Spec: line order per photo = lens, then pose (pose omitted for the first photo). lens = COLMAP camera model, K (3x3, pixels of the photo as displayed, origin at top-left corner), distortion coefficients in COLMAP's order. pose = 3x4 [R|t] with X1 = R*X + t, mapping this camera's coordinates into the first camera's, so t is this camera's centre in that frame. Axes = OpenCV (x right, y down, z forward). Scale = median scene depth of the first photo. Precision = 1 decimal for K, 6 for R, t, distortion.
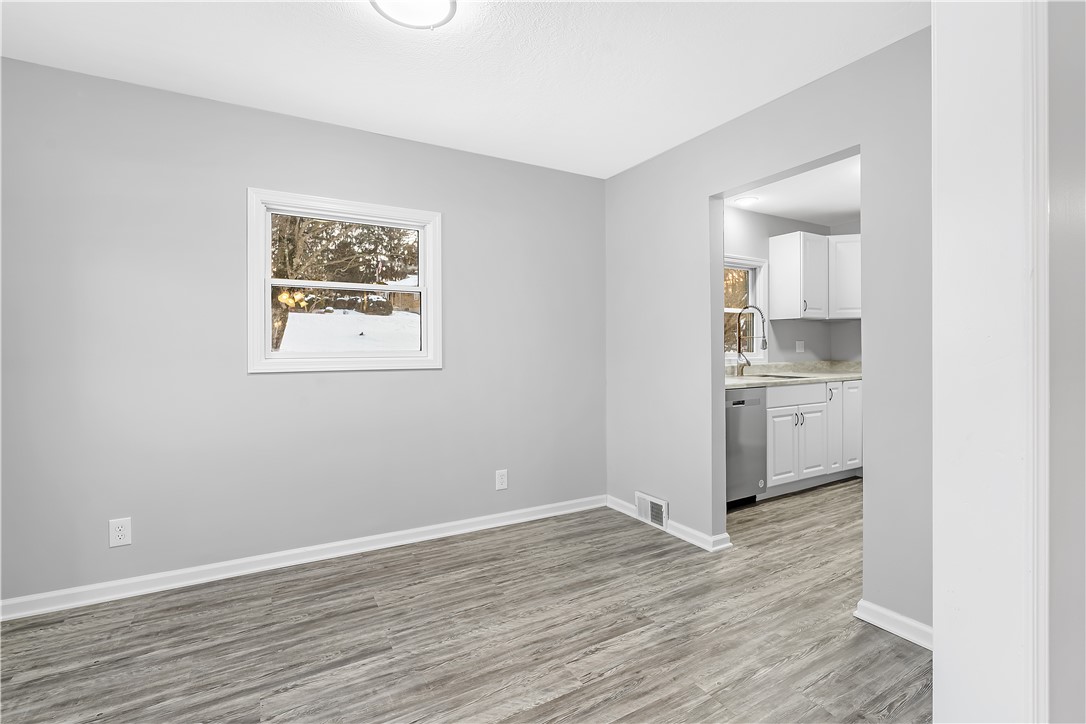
lens RADIAL K [[501.1, 0, 546.2], [0, 501.1, 348.3], [0, 0, 1]] dist [-0.002062, -0.000051]
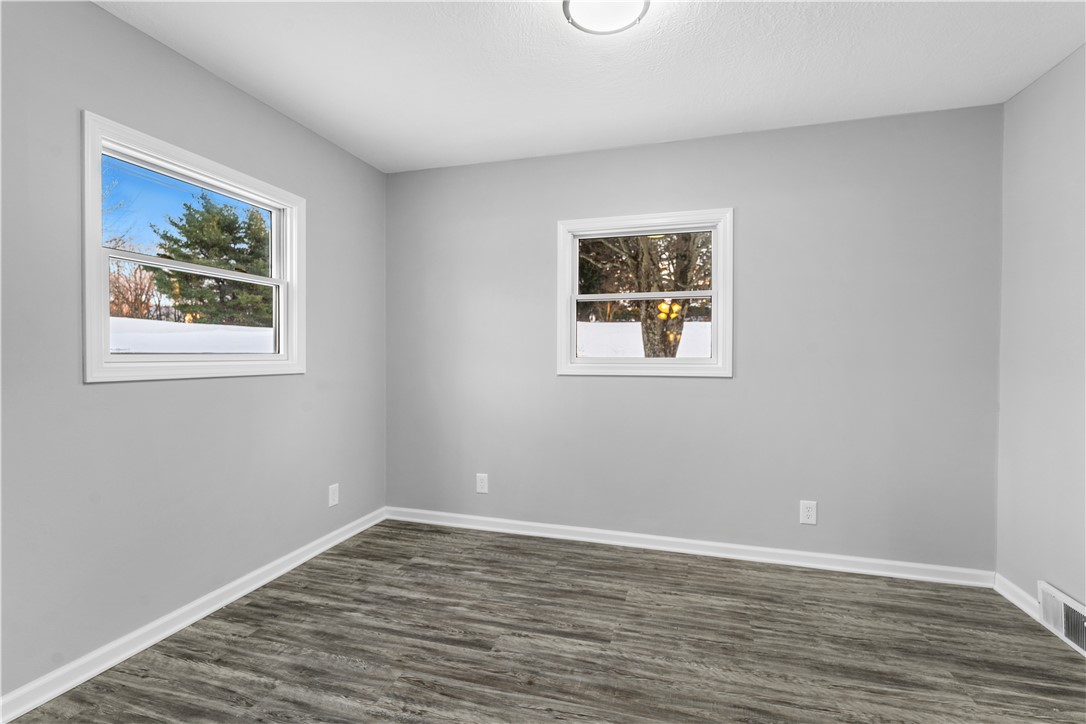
lens RADIAL K [[490.4, 0, 543.0], [0, 490.4, 362.0], [0, 0, 1]] dist [-0.002928, 0.000255]
pose [[0.692394, 0.015199, -0.721359, 0.270855], [-0.004181, 0.999846, 0.017054, -0.001221], [0.721507, -0.008792, 0.692351, 0.165547]]
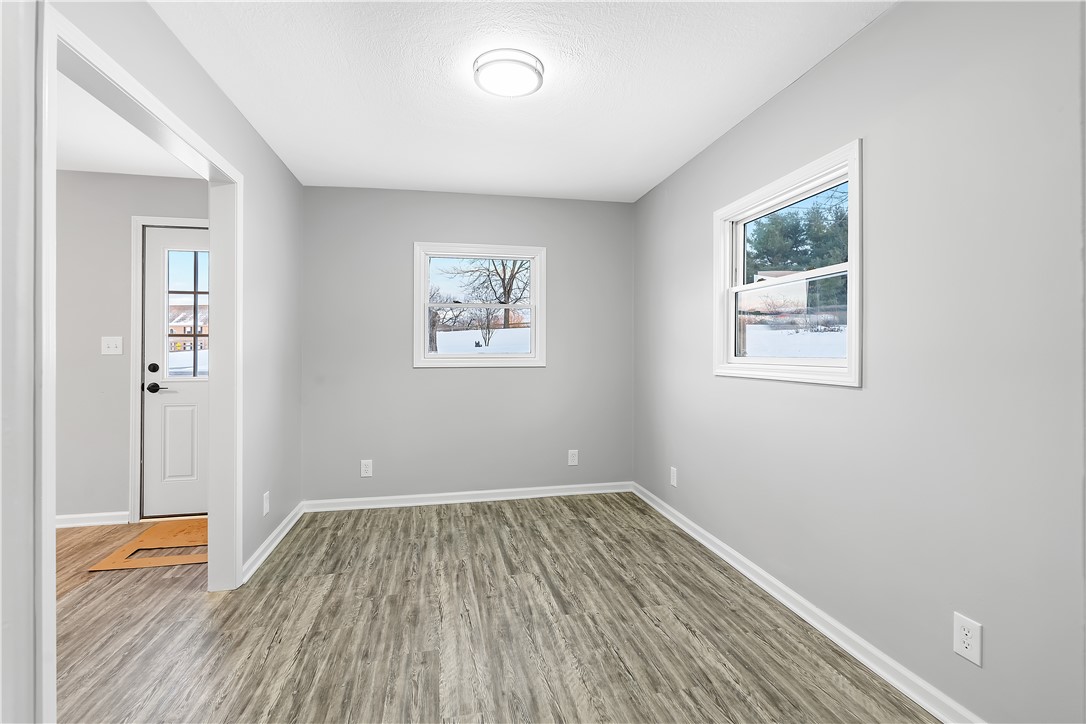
lens RADIAL K [[490.4, 0, 543.0], [0, 490.4, 362.0], [0, 0, 1]] dist [-0.002928, 0.000255]
pose [[-0.302041, 0.023166, -0.953014, 0.646963], [0.001985, 0.999718, 0.023672, -0.007845], [0.953293, 0.005258, -0.302001, 1.080479]]
